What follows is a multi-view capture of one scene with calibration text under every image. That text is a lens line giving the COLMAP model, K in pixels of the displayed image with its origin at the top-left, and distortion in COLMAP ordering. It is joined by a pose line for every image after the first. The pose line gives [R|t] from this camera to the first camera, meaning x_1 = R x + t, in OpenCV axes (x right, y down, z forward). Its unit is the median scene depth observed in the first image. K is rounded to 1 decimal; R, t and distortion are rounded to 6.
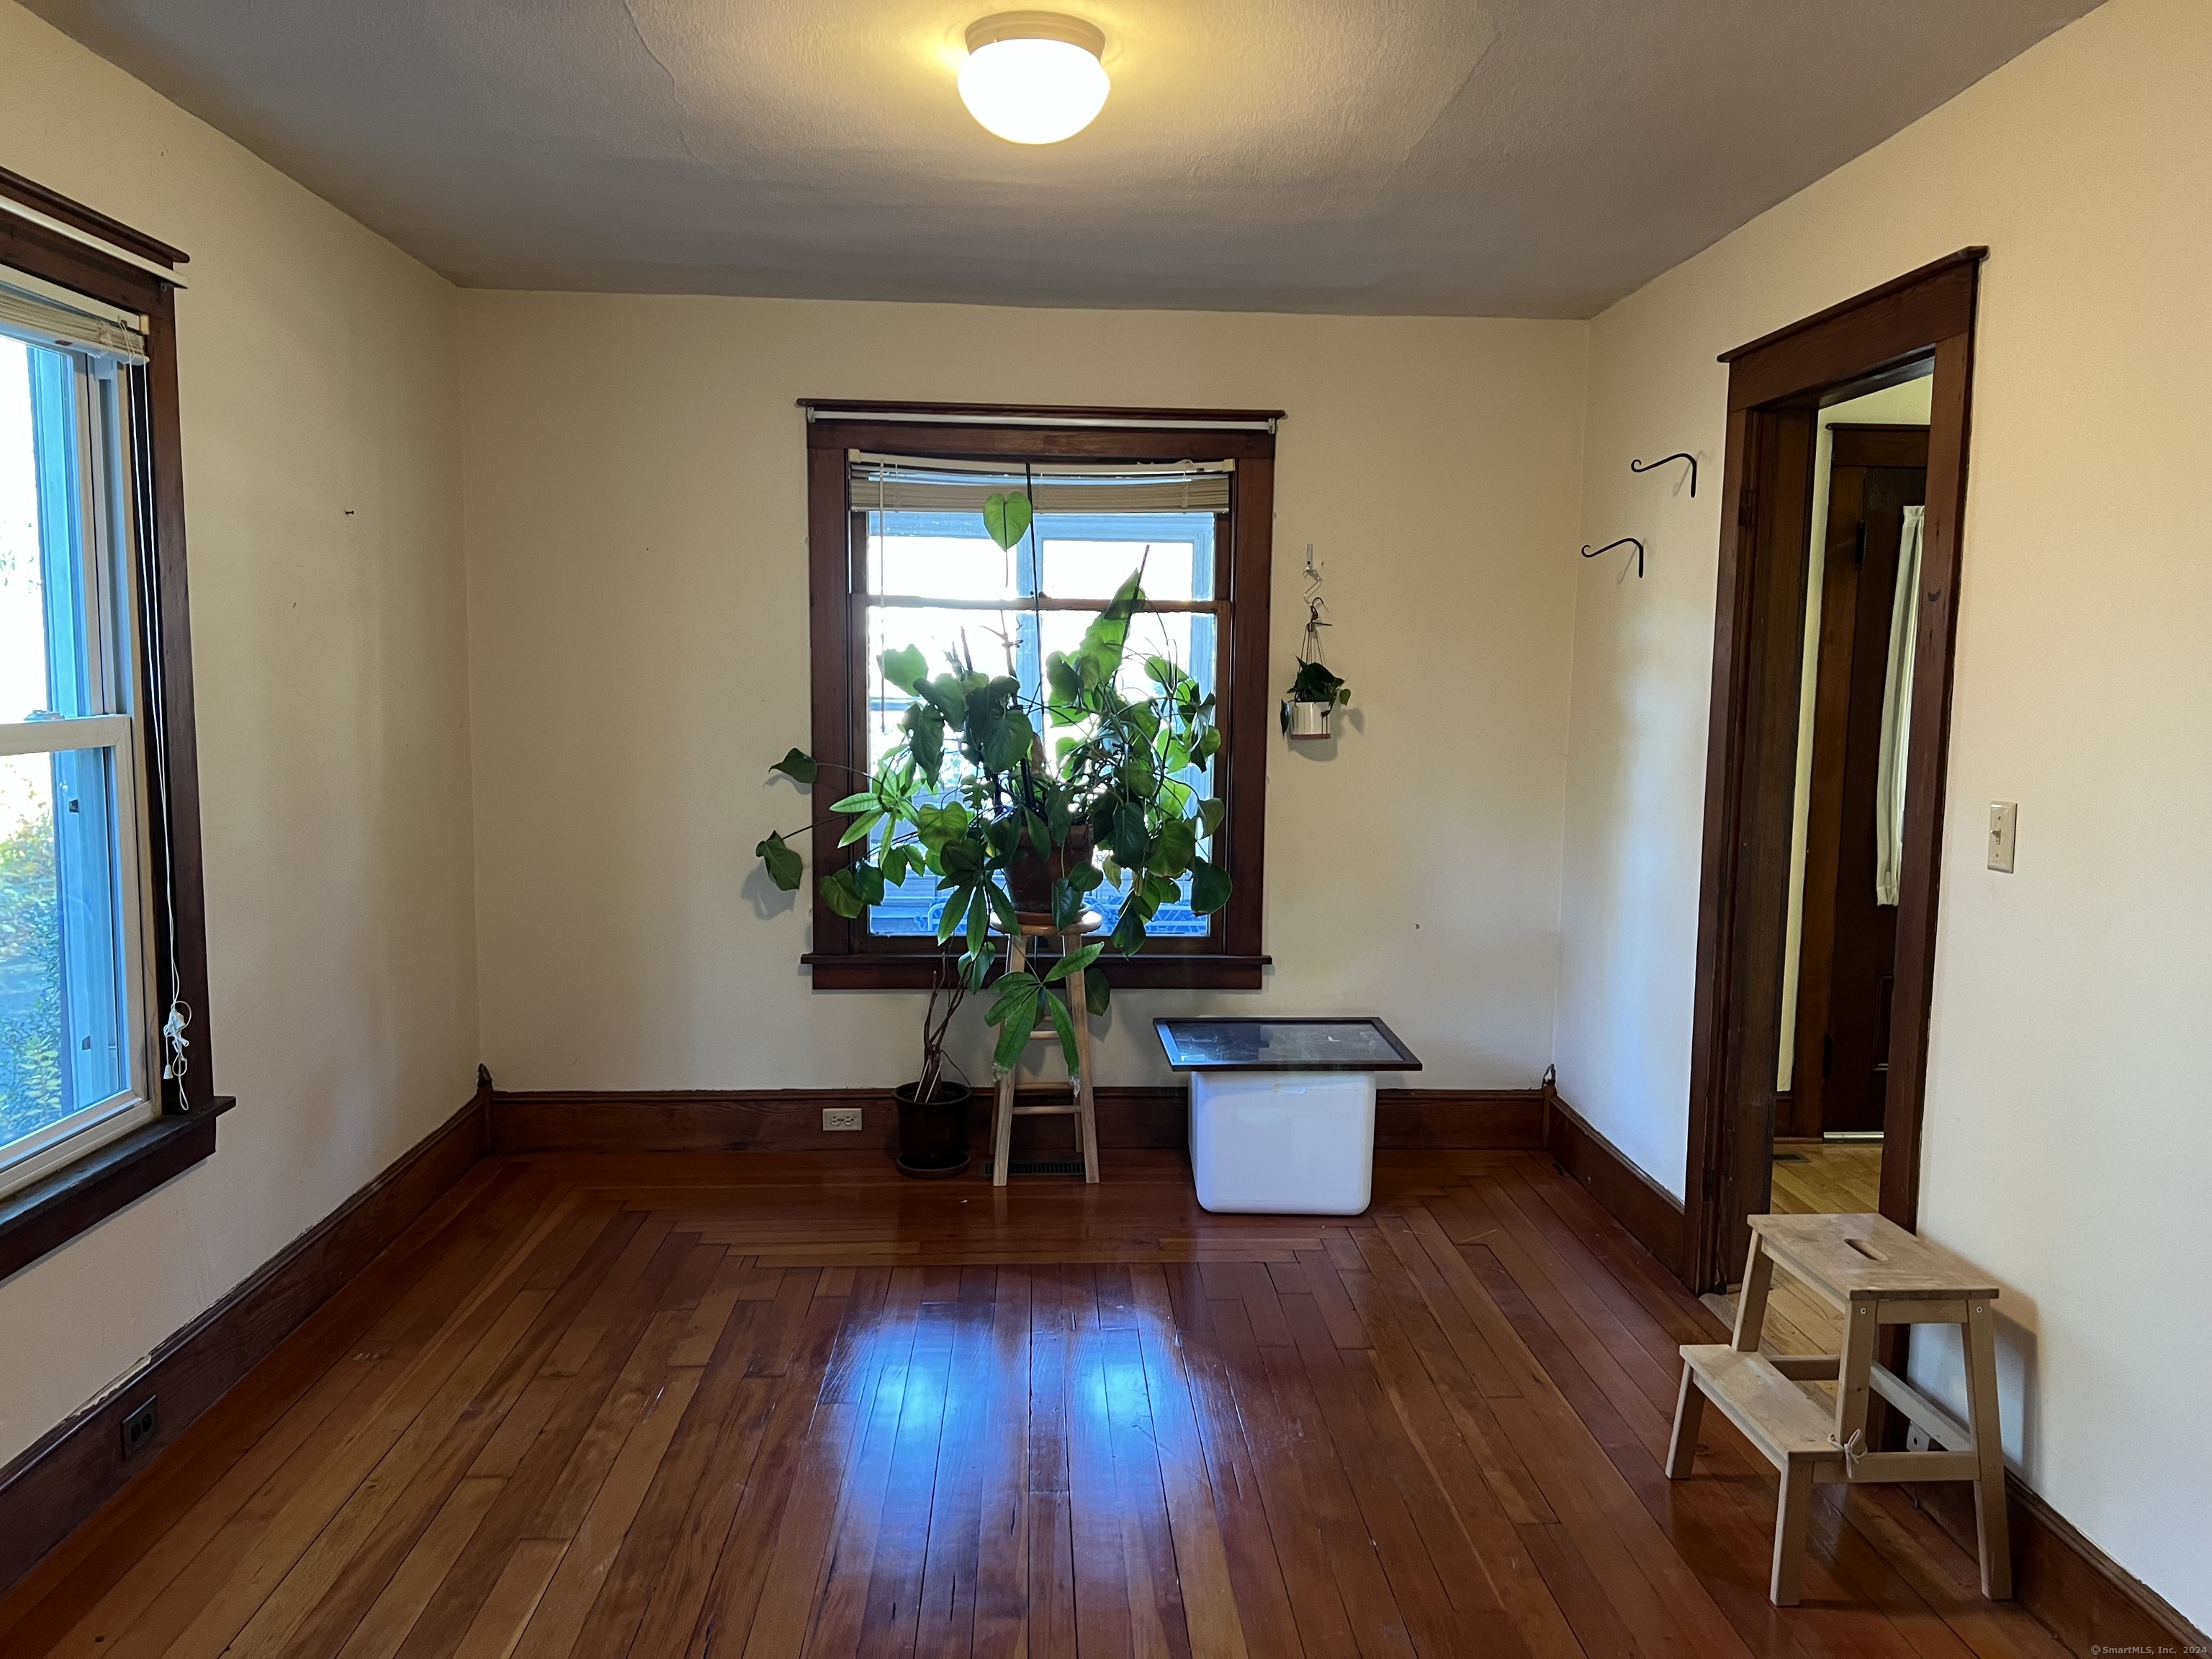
lens RADIAL K [[1640.8, 0, 1142.6], [0, 1640.8, 842.5], [0, 0, 1]] dist [0.028153, -0.032703]
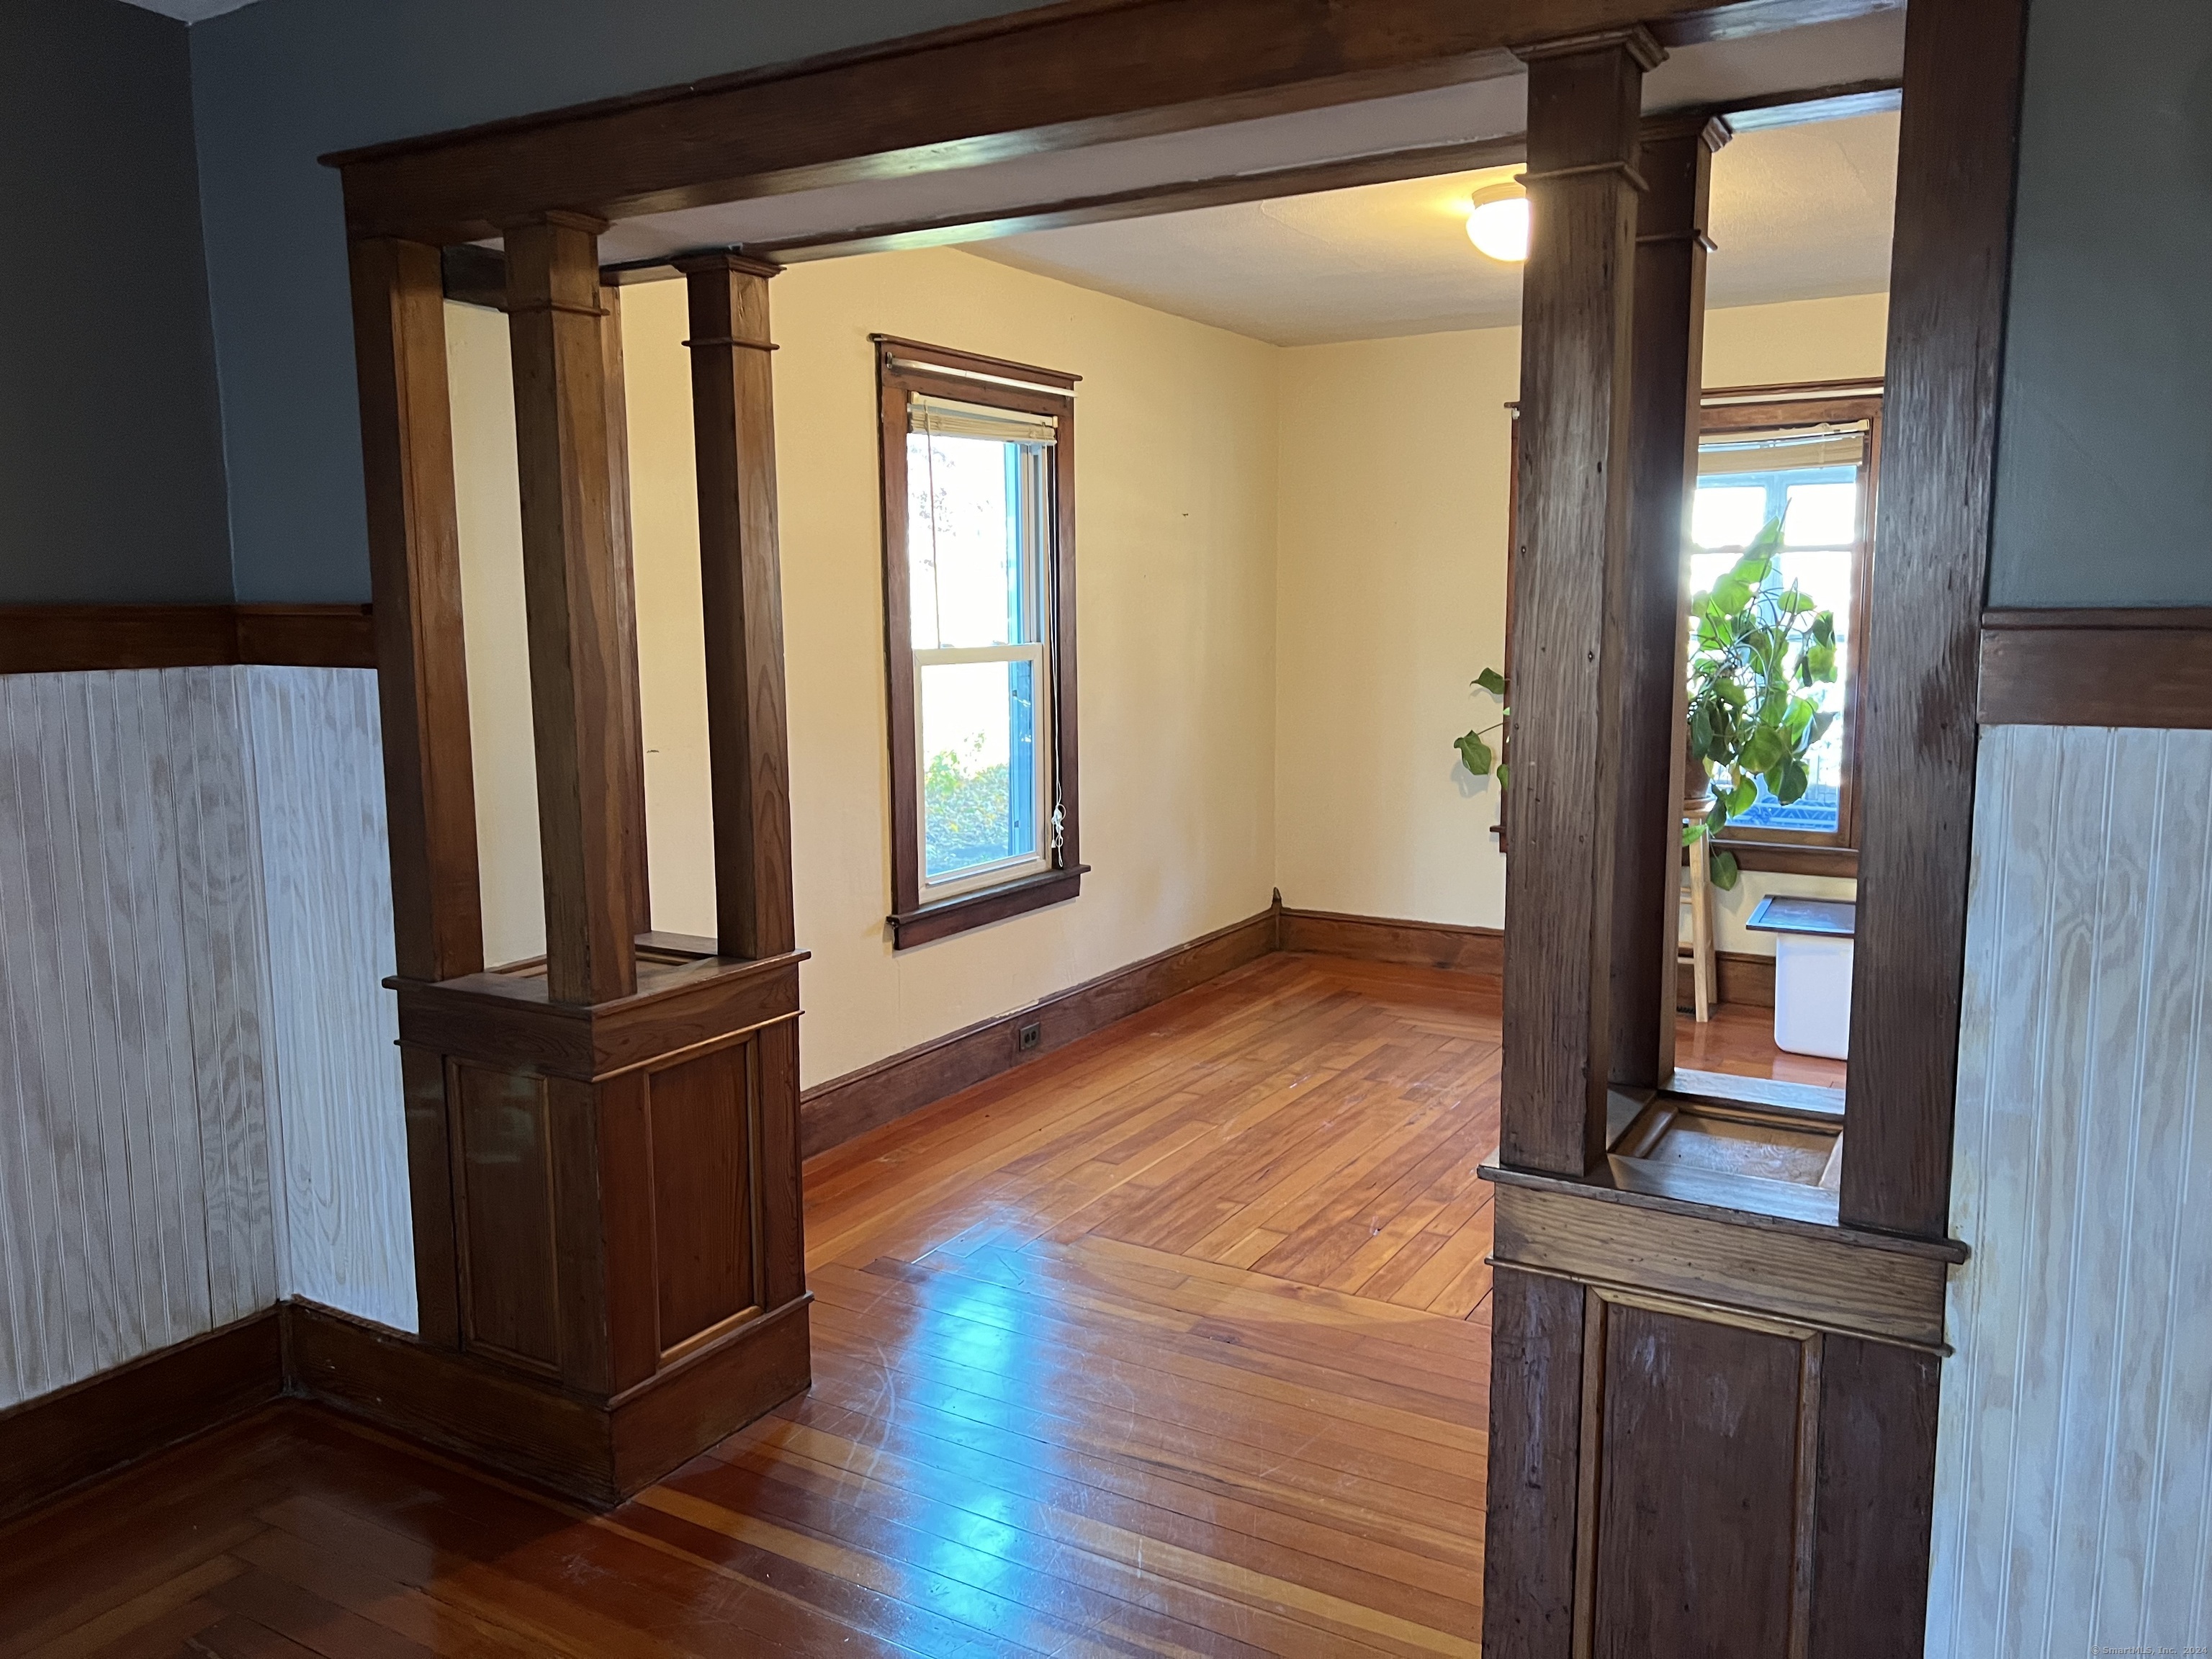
lens RADIAL K [[1640.8, 0, 1108.5], [0, 1640.8, 833.4], [0, 0, 1]] dist [0.028153, -0.032703]
pose [[0.820933, 0.060345, -0.567827, 0.327475], [-0.042812, 0.998106, 0.044178, 0.033655], [0.569418, -0.011958, 0.821961, -0.297121]]
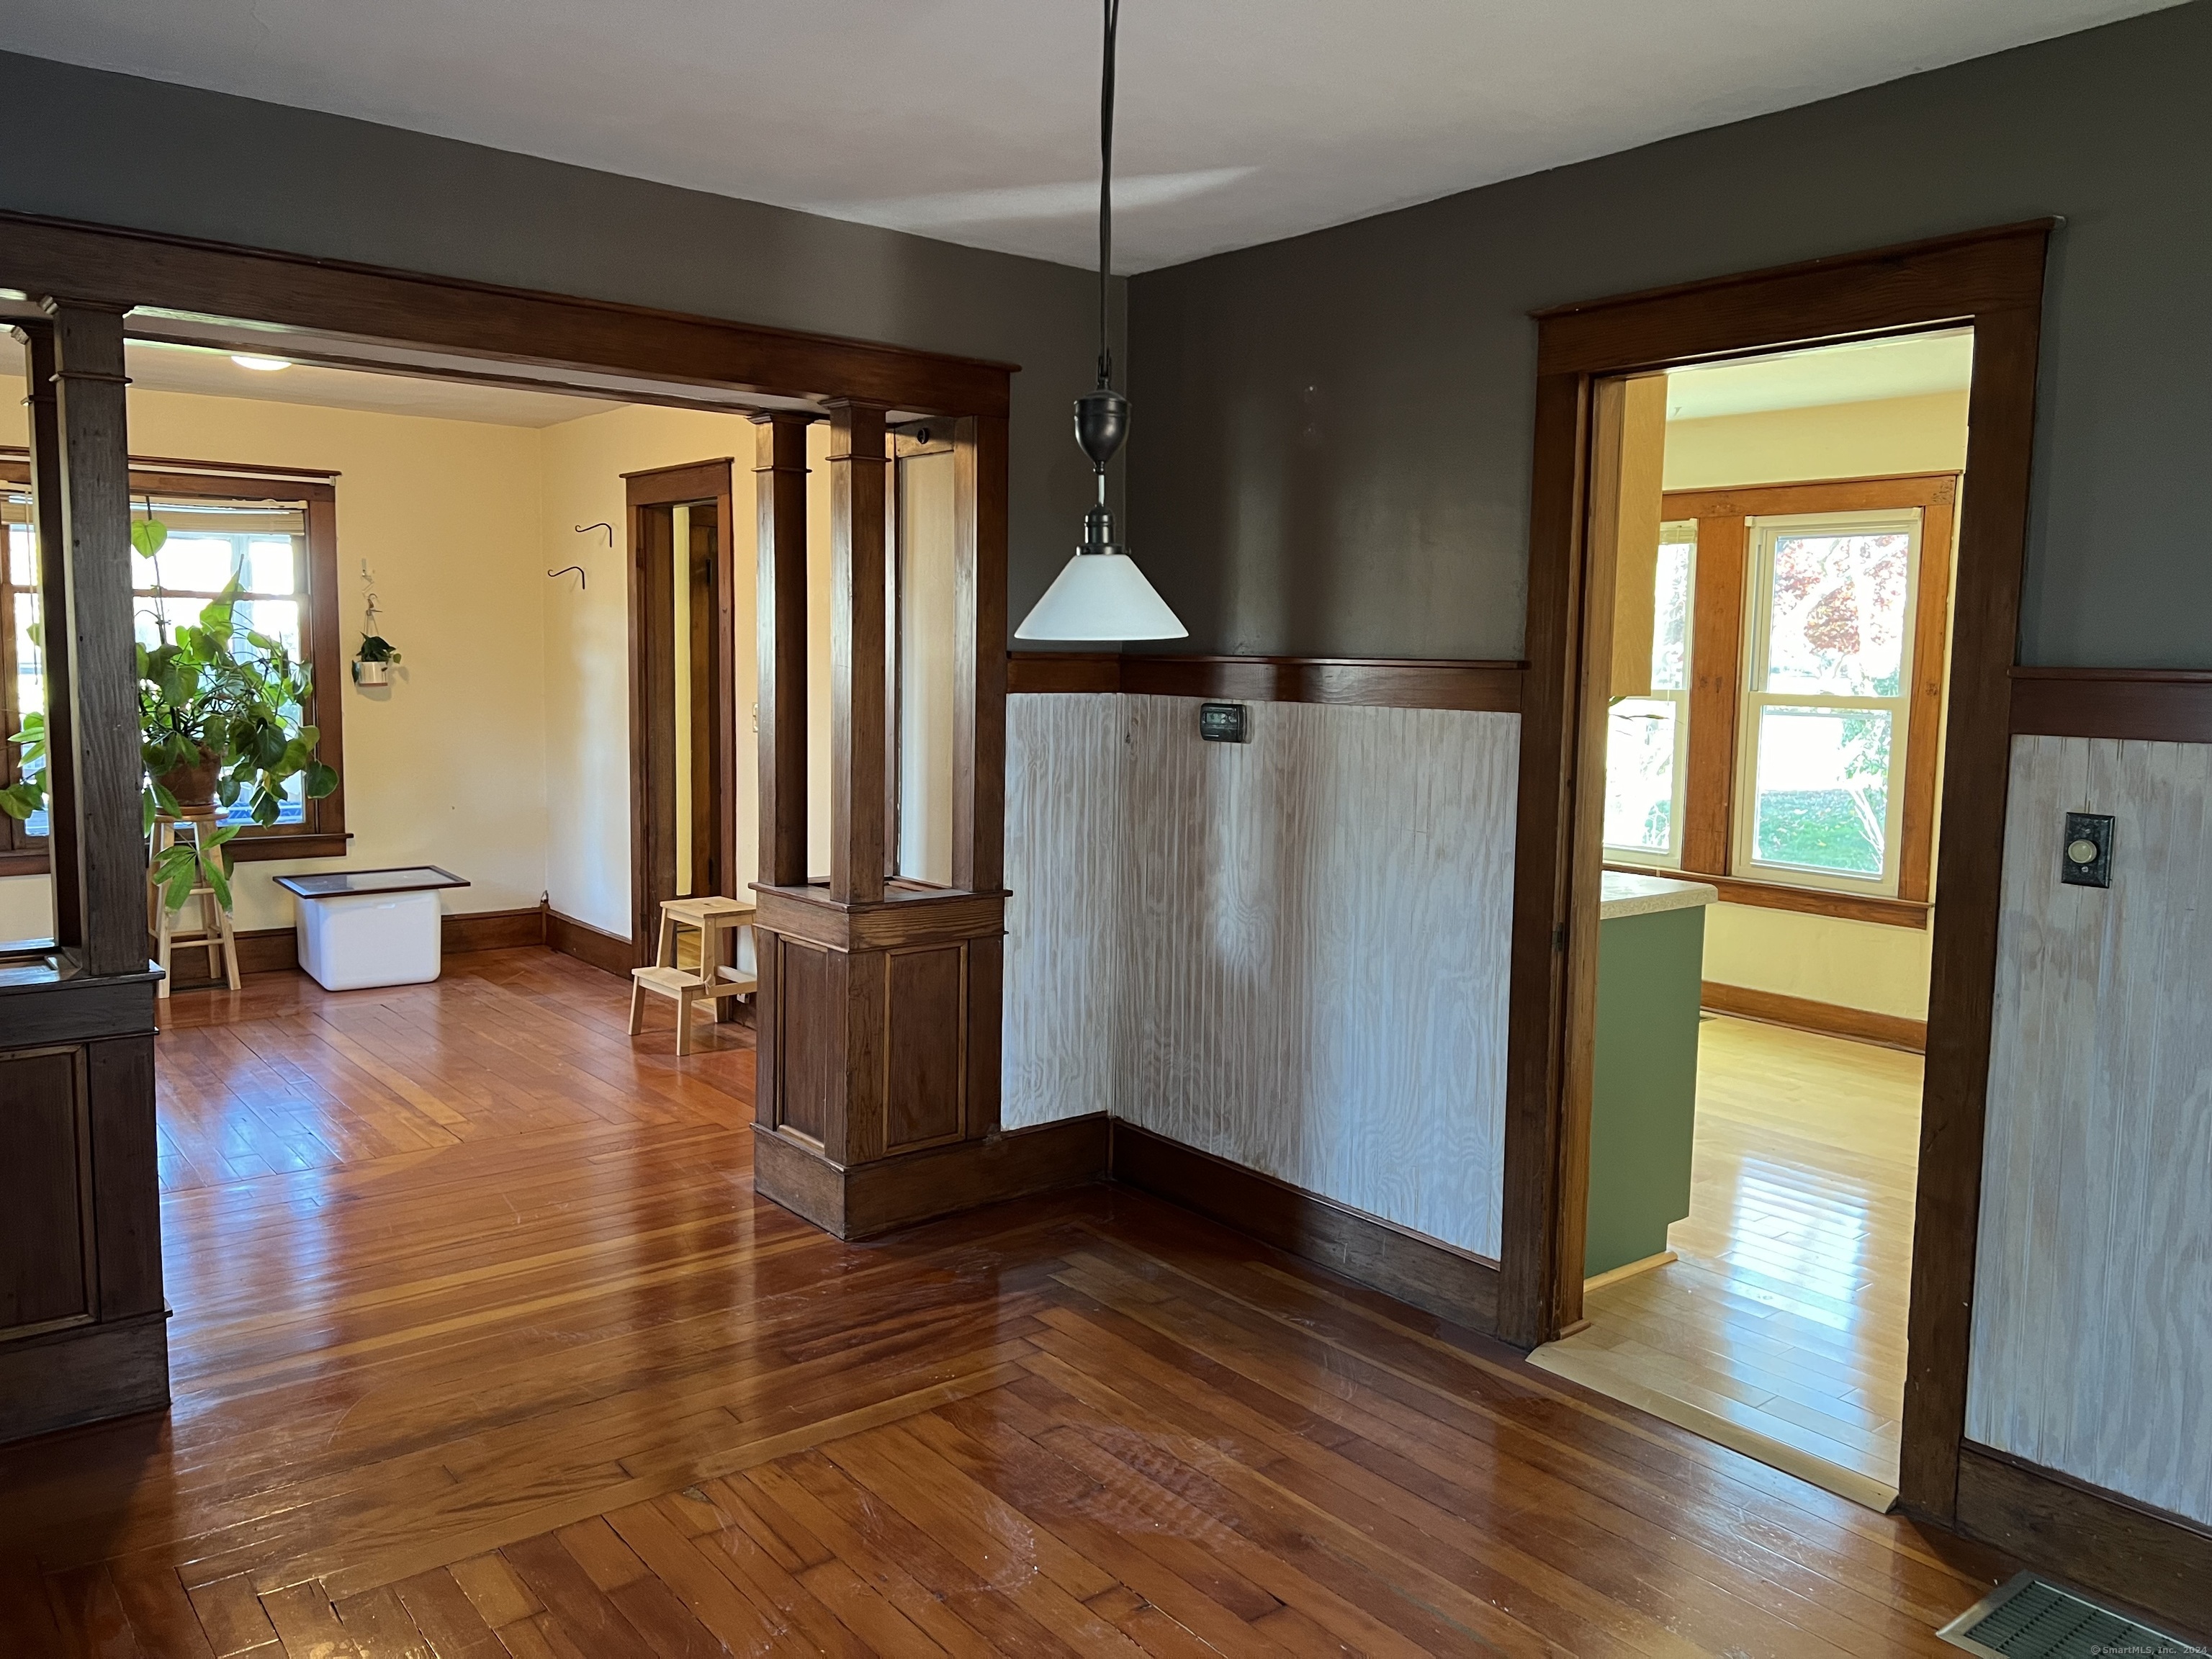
lens RADIAL K [[1640.8, 0, 1115.4], [0, 1640.8, 839.7], [0, 0, 1]] dist [0.028153, -0.032703]
pose [[0.817894, -0.064119, 0.571785, -0.248633], [0.055387, 0.997930, 0.032680, 0.076854], [-0.572697, 0.004941, 0.819753, -0.743584]]
